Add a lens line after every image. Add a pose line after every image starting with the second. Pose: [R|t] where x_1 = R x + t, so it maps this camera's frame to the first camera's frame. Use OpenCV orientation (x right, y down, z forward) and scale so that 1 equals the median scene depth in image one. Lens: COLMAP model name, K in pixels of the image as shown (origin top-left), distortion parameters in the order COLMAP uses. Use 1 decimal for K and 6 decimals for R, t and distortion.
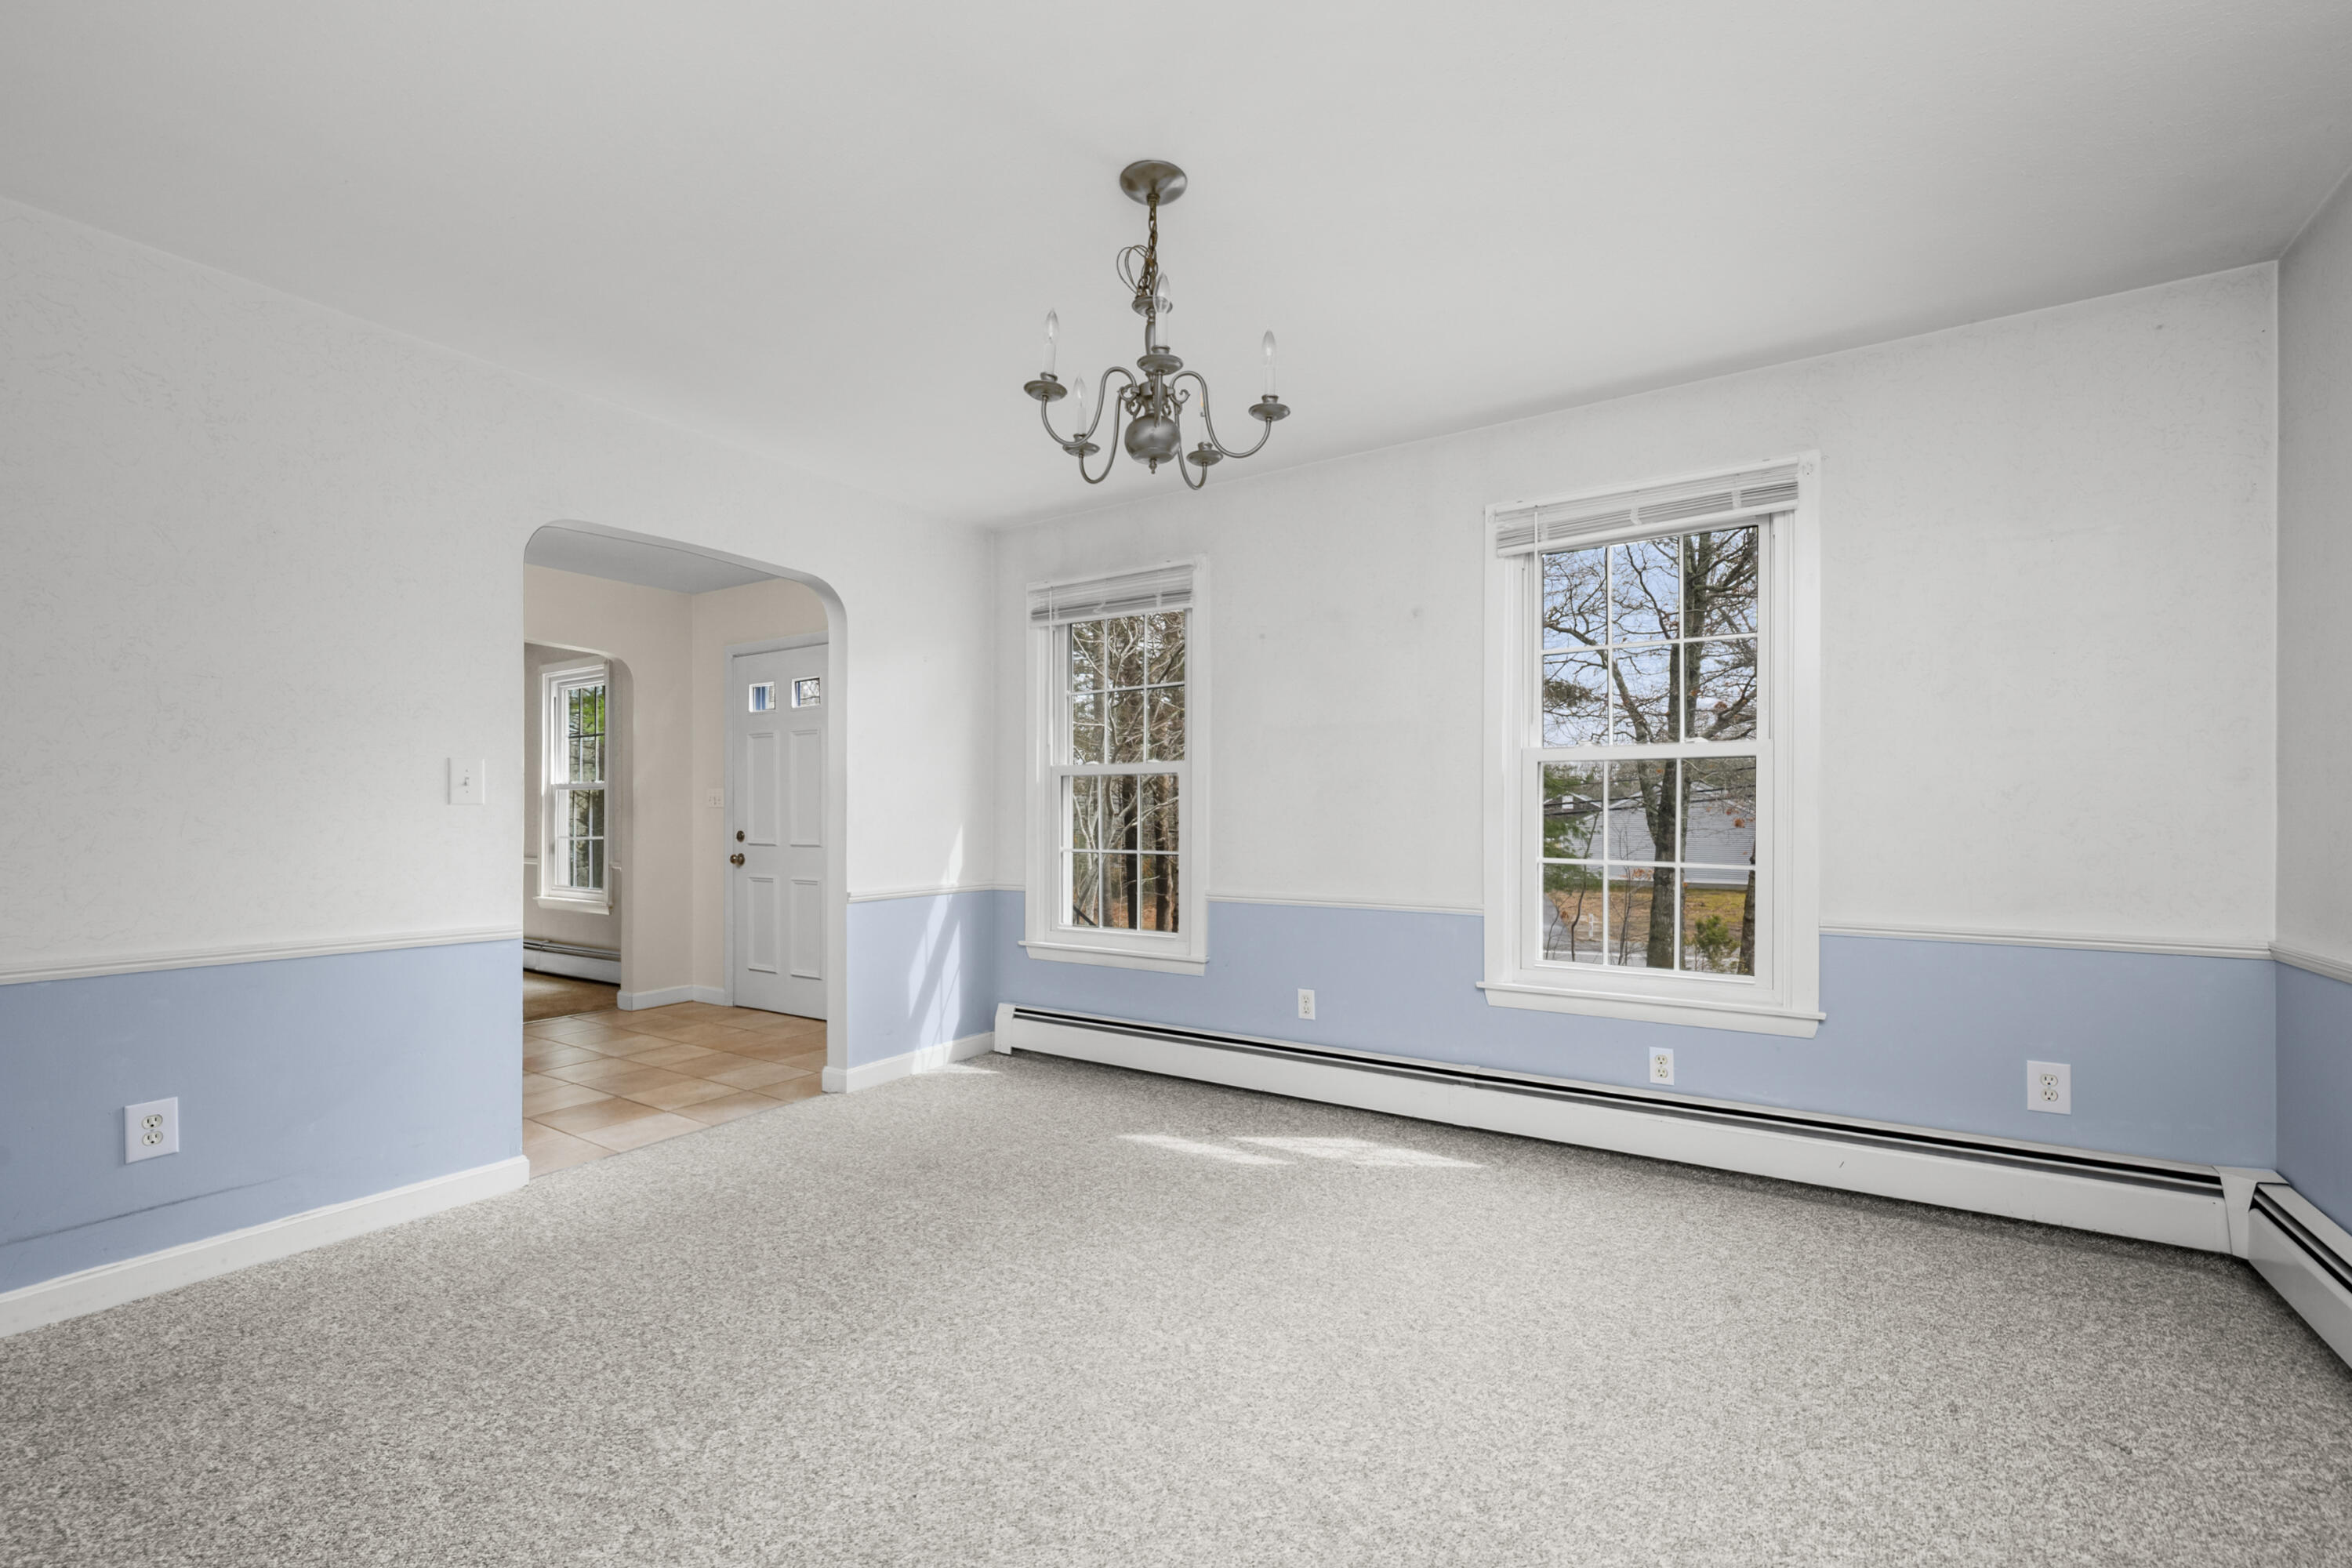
lens RADIAL K [[993.9, 0, 1177.1], [0, 993.9, 802.9], [0, 0, 1]] dist [0.003232, 0.000522]
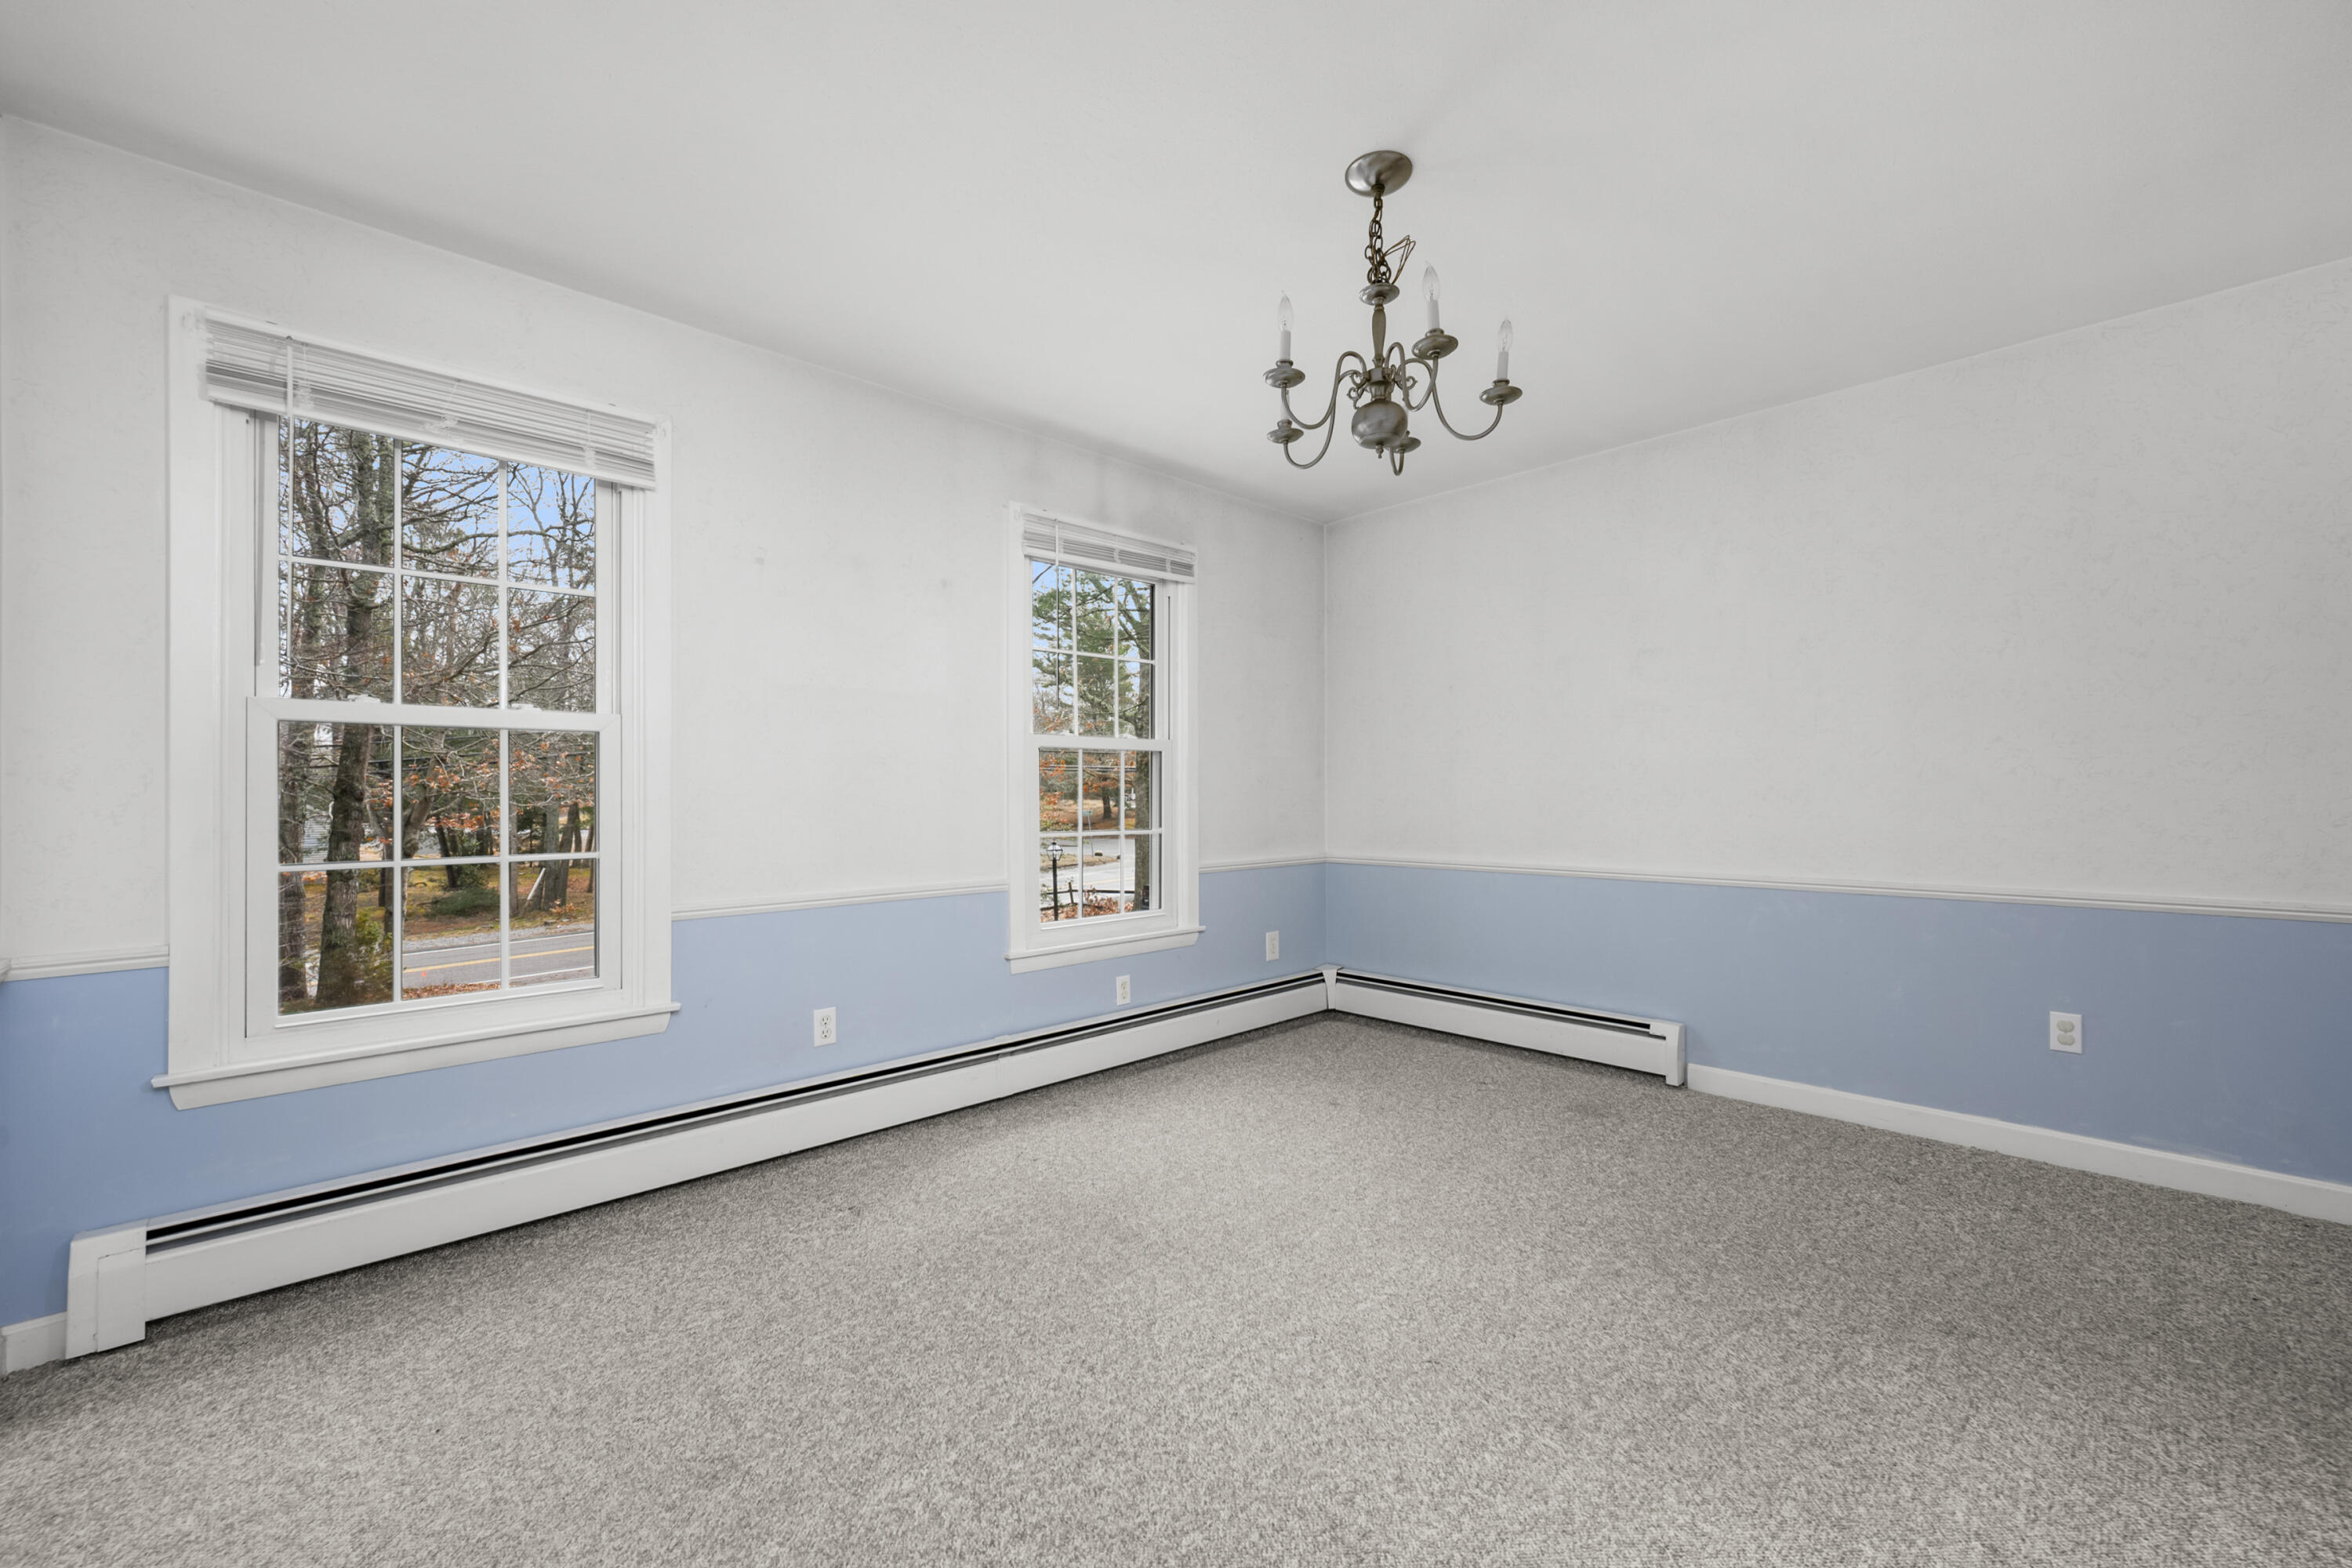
lens RADIAL K [[951.2, 0, 1179.9], [0, 951.2, 777.5], [0, 0, 1]] dist [0.009489, -0.000207]
pose [[0.227956, 0.013046, 0.973584, -0.655476], [-0.010411, 0.999886, -0.010961, 0.004024], [-0.973616, -0.007637, 0.228066, 0.620188]]
